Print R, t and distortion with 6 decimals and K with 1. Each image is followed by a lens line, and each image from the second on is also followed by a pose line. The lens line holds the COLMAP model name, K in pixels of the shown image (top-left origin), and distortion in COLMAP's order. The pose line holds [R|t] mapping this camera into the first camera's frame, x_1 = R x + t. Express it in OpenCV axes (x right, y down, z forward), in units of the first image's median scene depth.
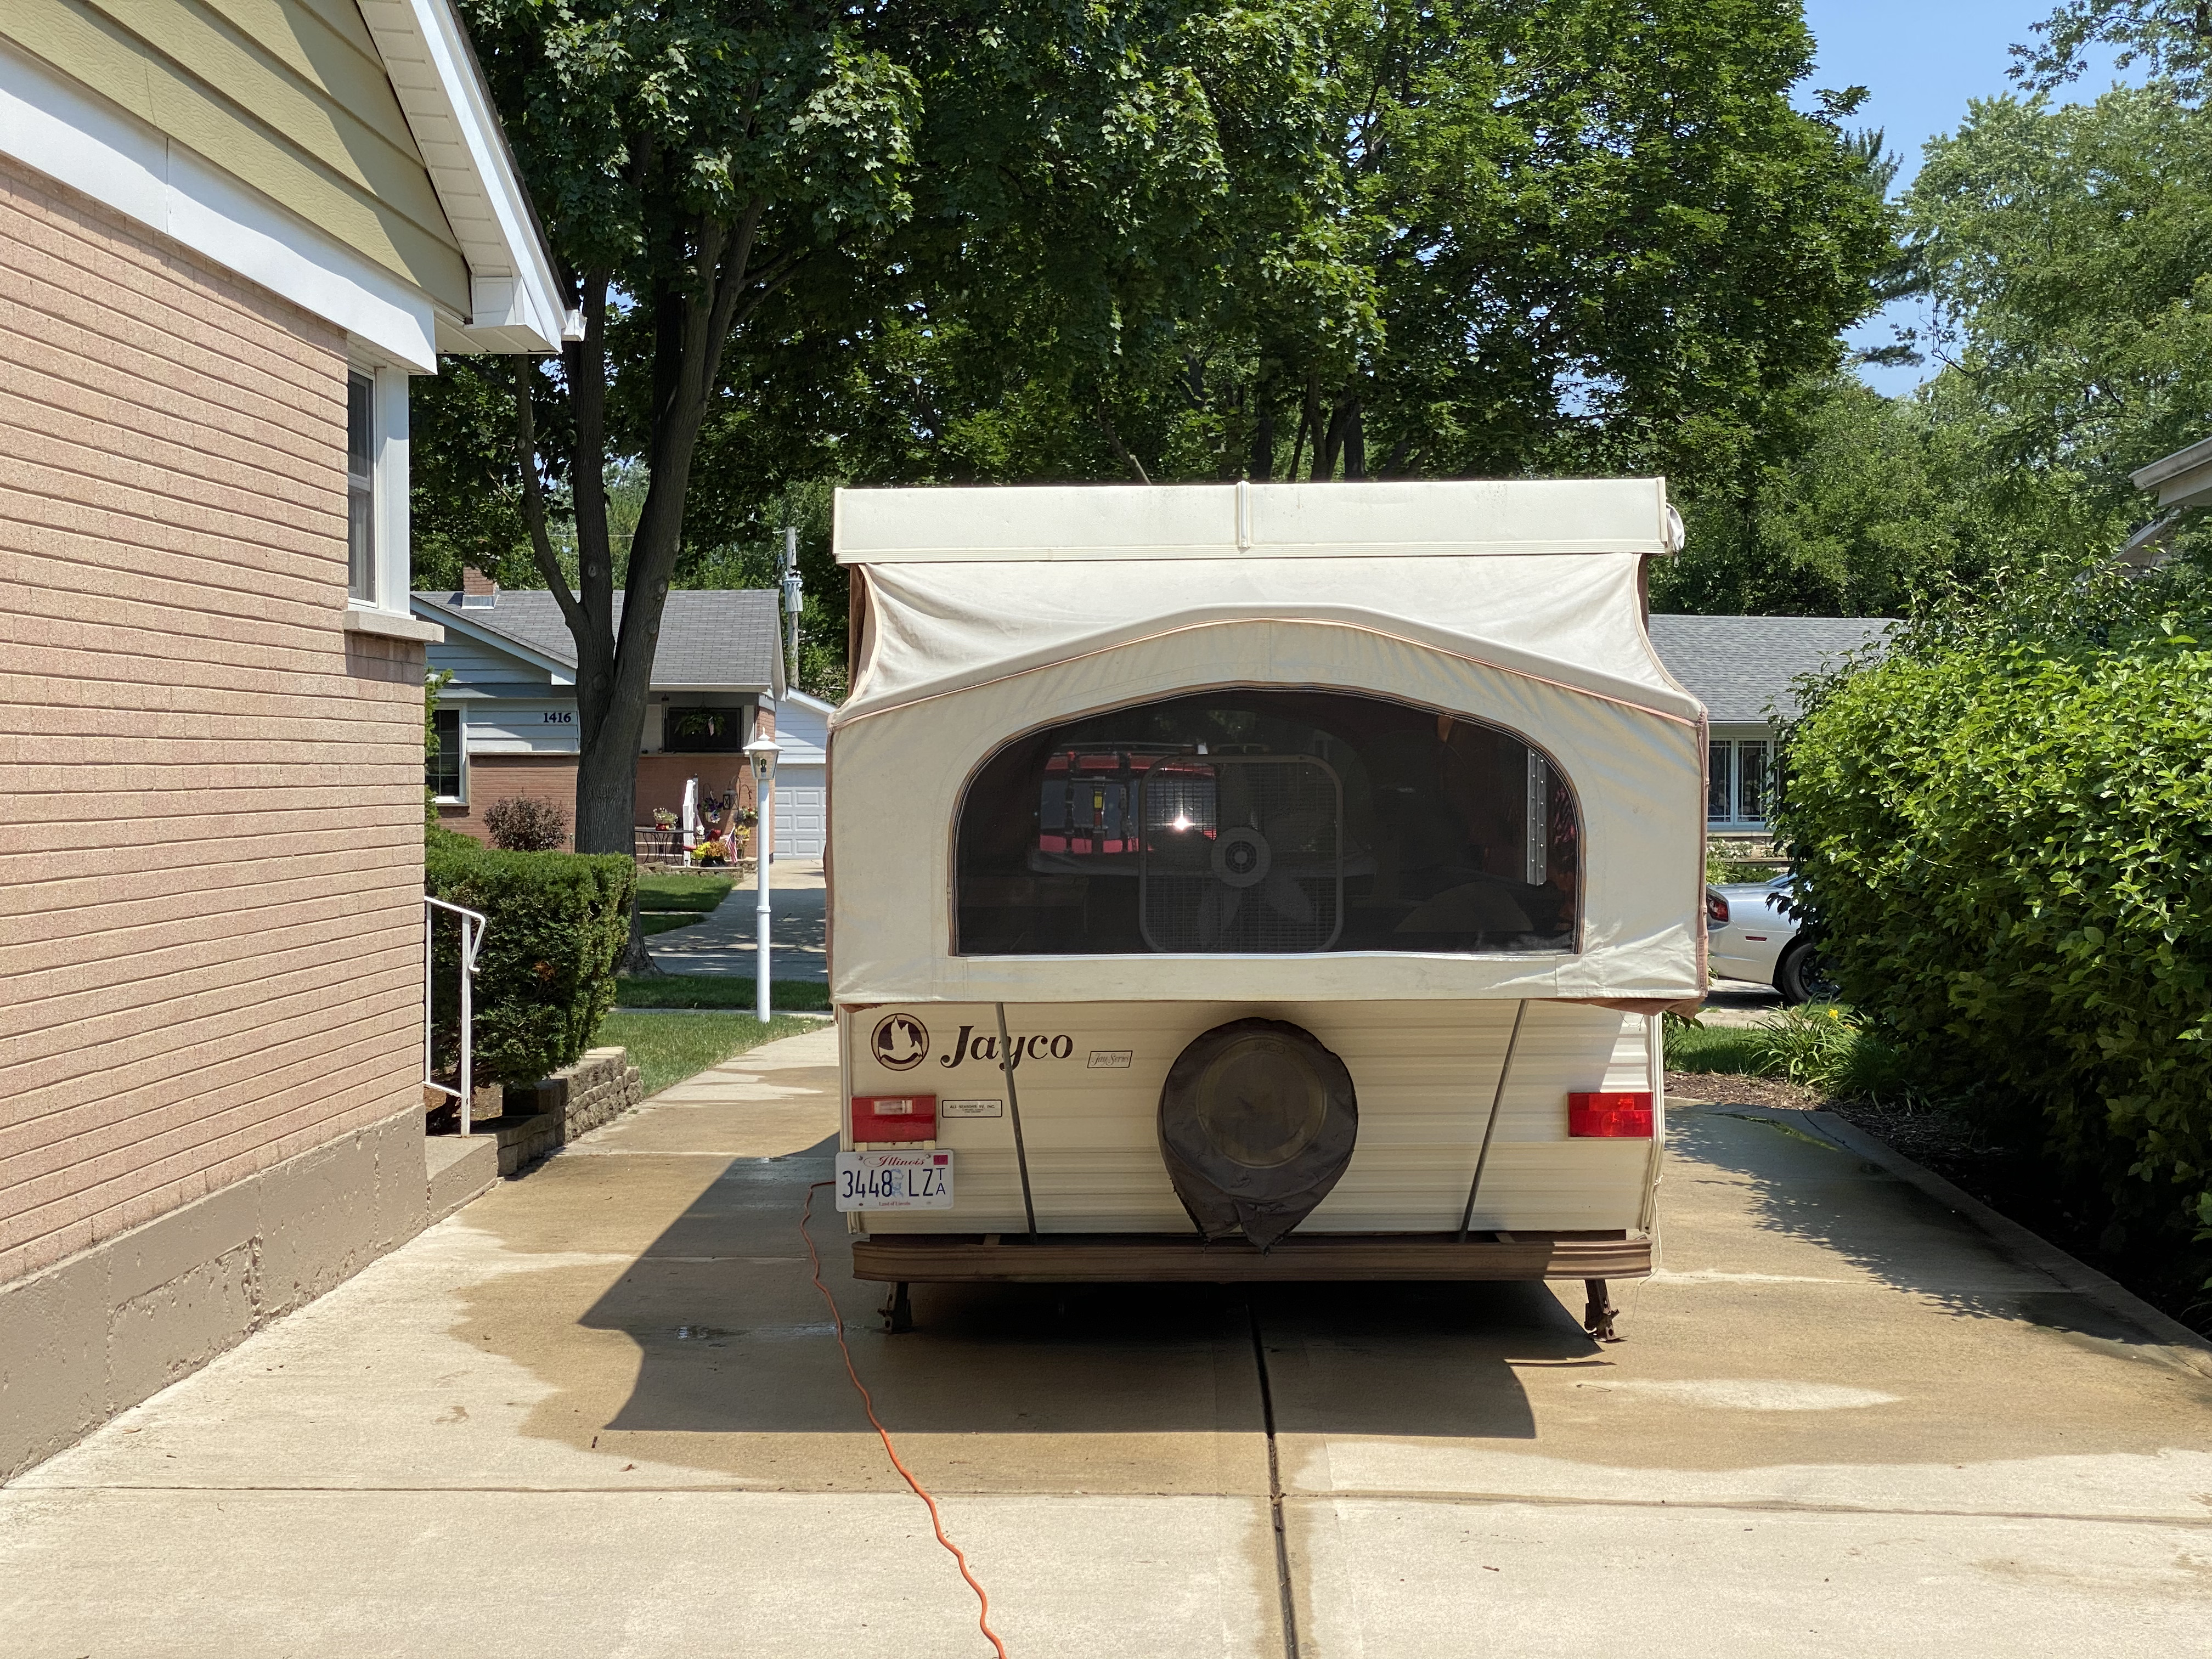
lens RADIAL K [[3354.4, 0, 1106.0], [0, 3354.4, 829.5], [0, 0, 1]] dist [0.003412, -0.001298]
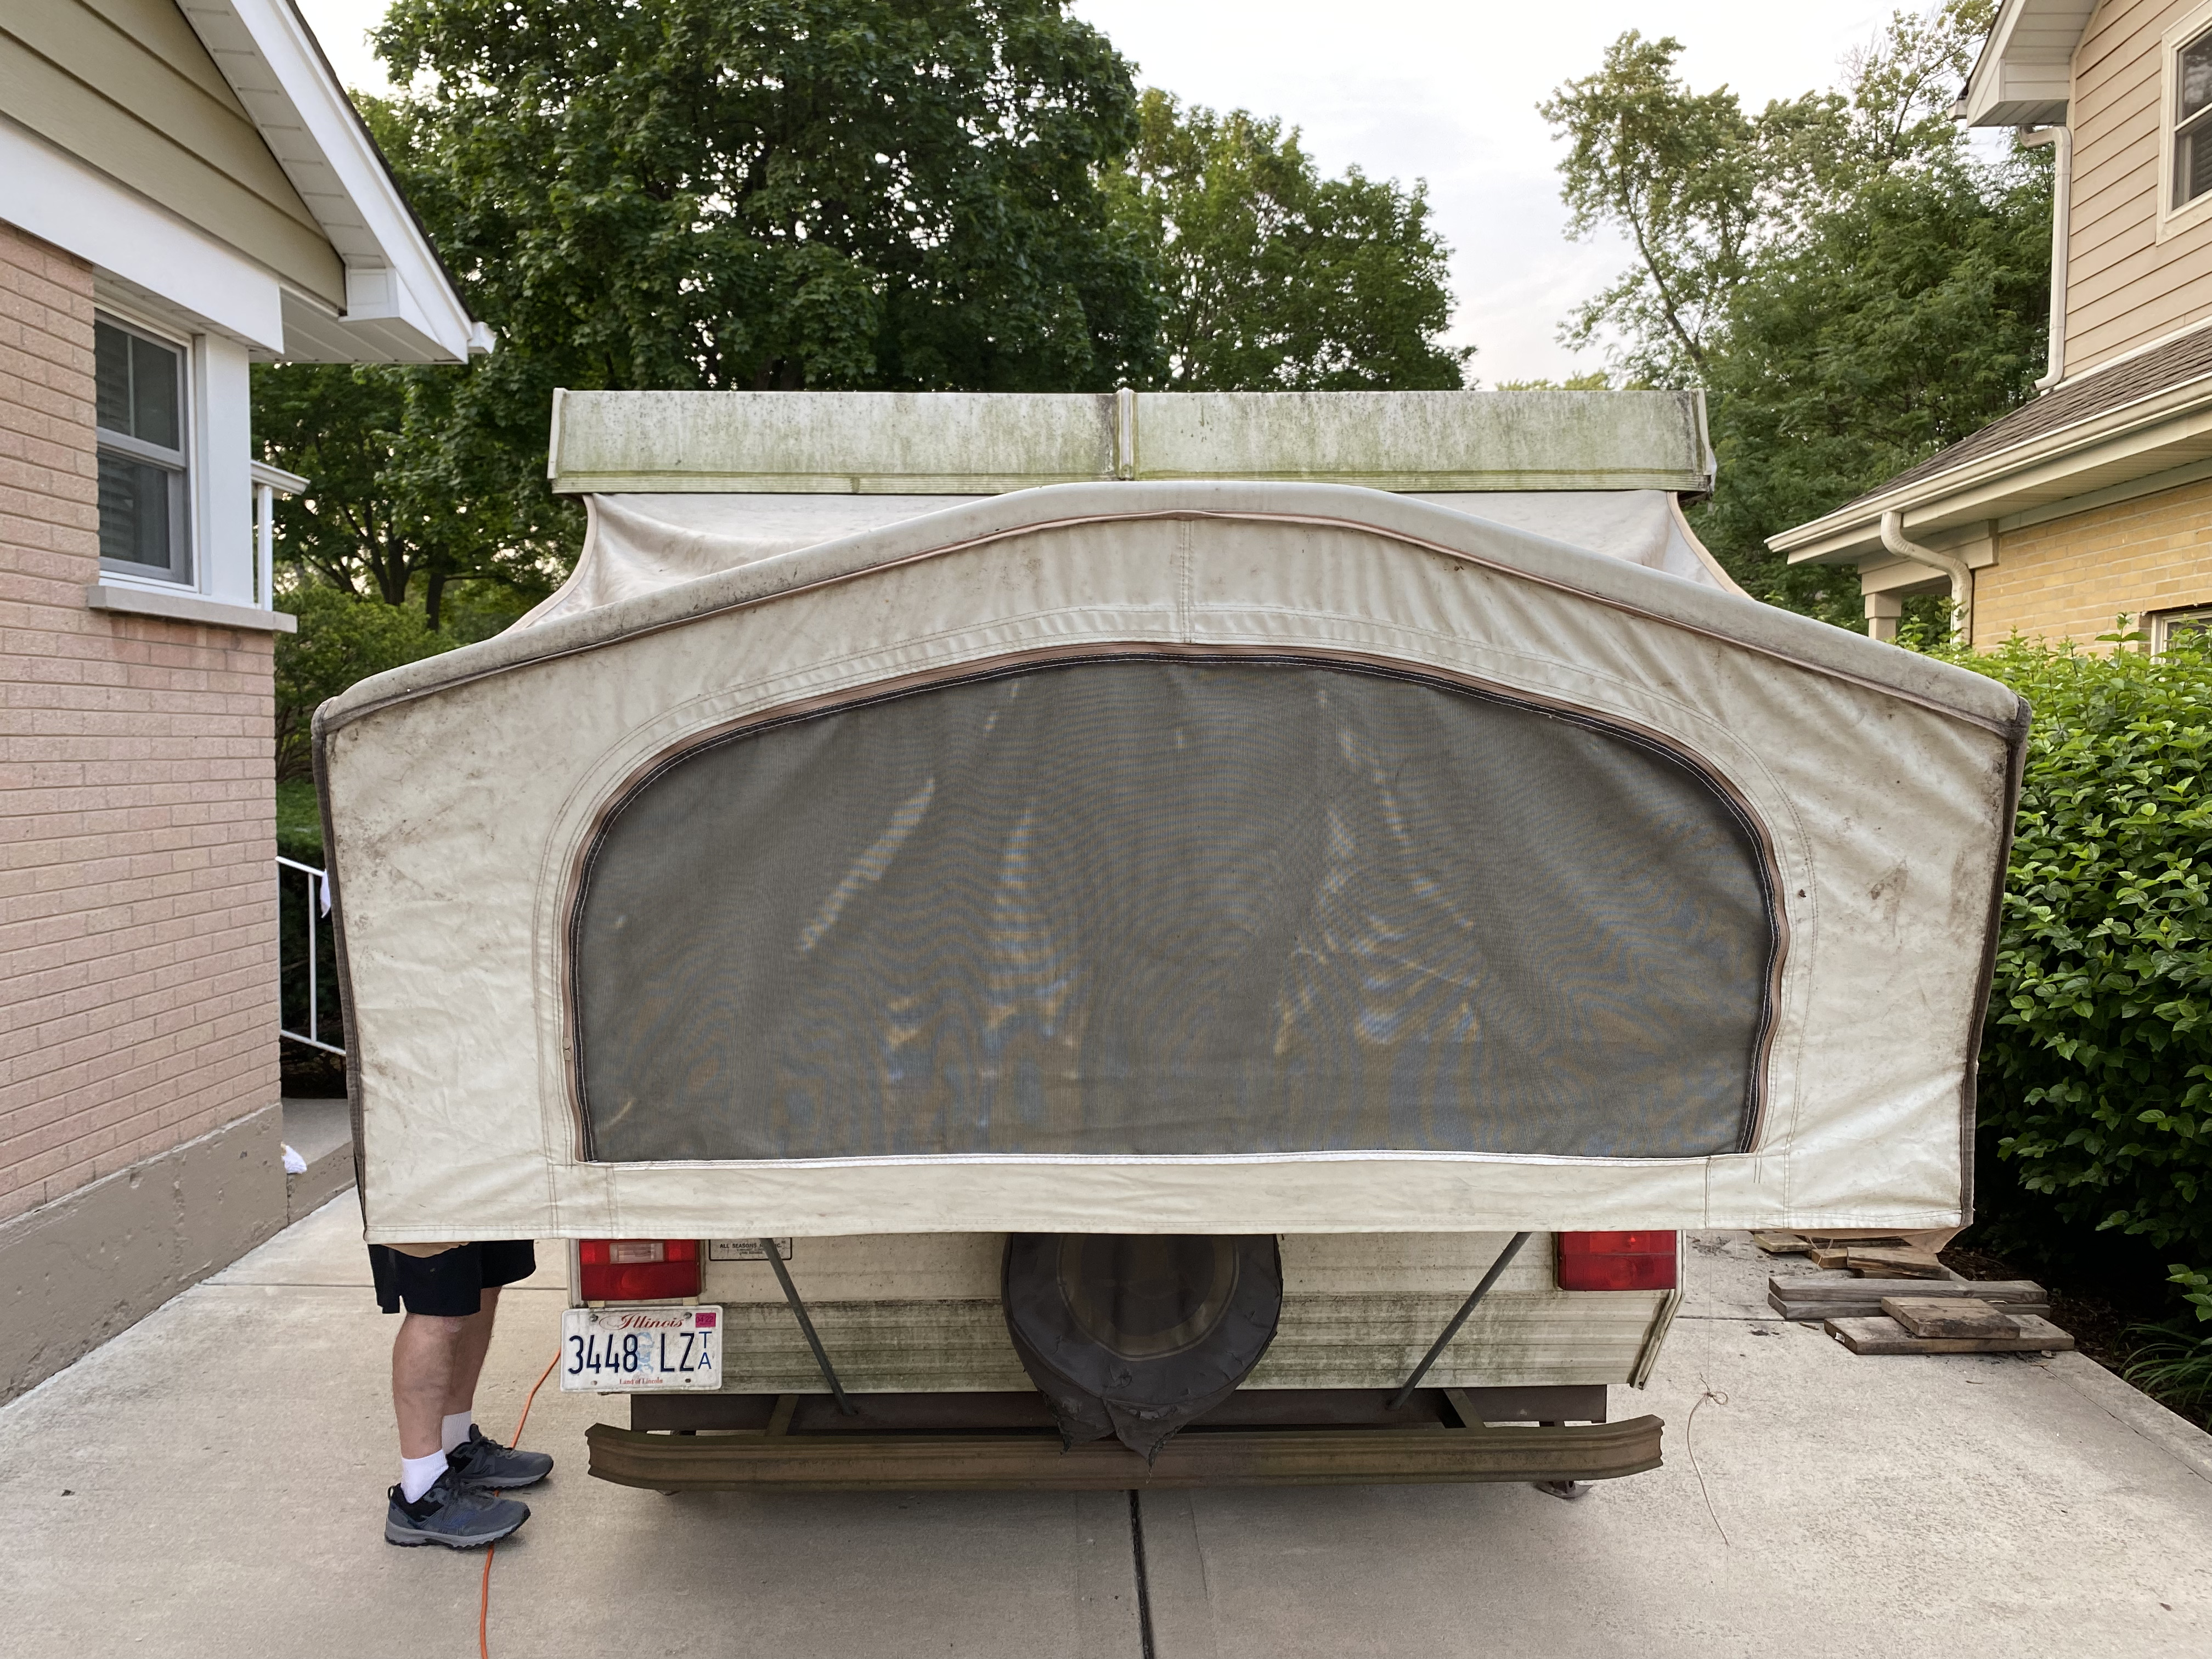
lens RADIAL K [[1689.0, 0, 1097.0], [0, 1689.0, 900.7], [0, 0, 1]] dist [0.055104, -0.087896]
pose [[0.999296, 0.001915, 0.037472, 0.018667], [-0.004688, 0.997244, 0.074041, -0.017370], [-0.037227, -0.074165, 0.996551, 0.538687]]
